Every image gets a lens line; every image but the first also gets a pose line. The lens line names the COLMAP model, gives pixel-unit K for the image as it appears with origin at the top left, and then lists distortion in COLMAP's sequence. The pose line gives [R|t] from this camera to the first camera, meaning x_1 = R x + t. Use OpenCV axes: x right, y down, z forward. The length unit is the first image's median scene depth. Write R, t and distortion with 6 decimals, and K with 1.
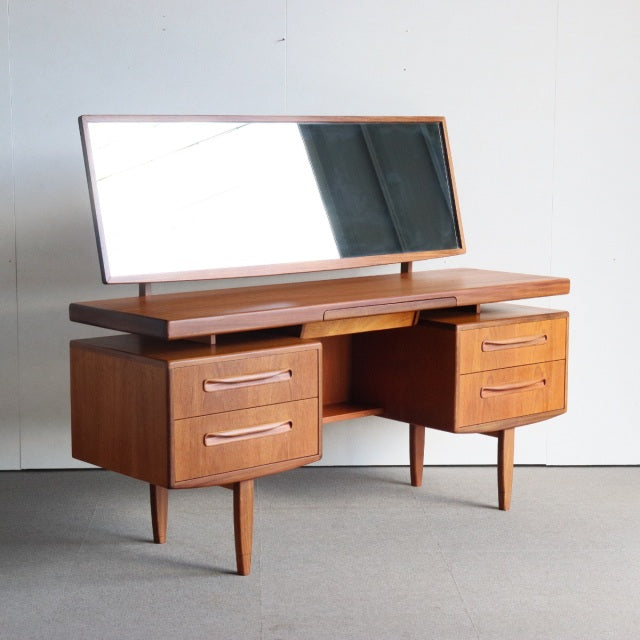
lens RADIAL K [[1503.7, 0, 320.0], [0, 1503.7, 320.0], [0, 0, 1]] dist [0.053963, 0.499016]
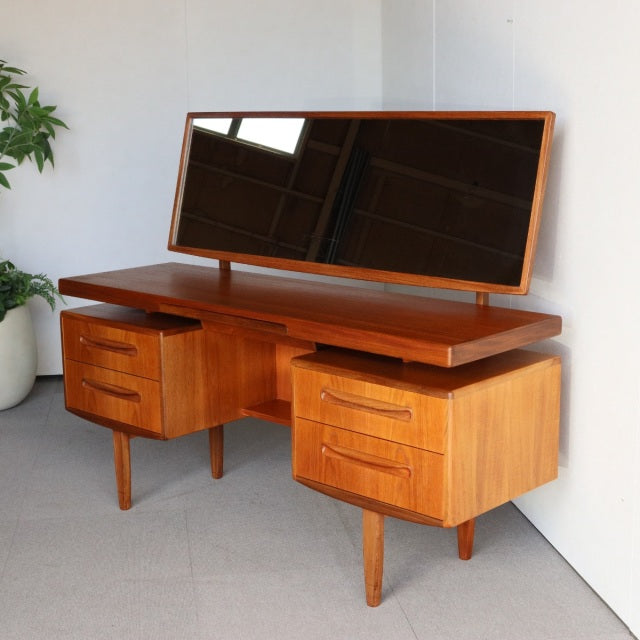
lens RADIAL K [[1121.4, 0, 309.7], [0, 1121.4, 318.2], [0, 0, 1]] dist [-0.041763, 0.007105]
pose [[0.100243, 0.193831, -0.975900, 0.681642], [-0.112391, 0.976769, 0.182459, -0.131341], [0.988595, 0.091392, 0.119699, 0.888103]]
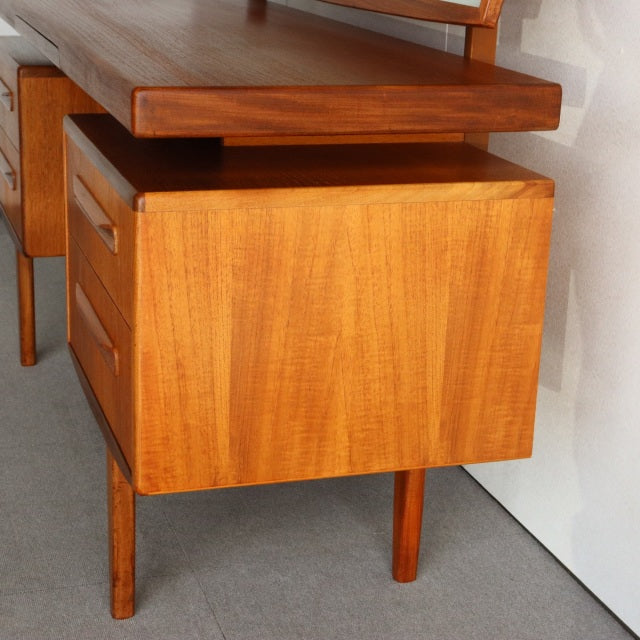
lens RADIAL K [[1385.4, 0, 320.0], [0, 1385.4, 320.0], [0, 0, 1]] dist [0.044950, 0.198173]
pose [[-0.387544, 0.258661, -0.884819, 0.421897], [-0.148190, 0.929865, 0.336736, -0.086197], [0.909862, 0.261622, -0.322032, 1.160622]]
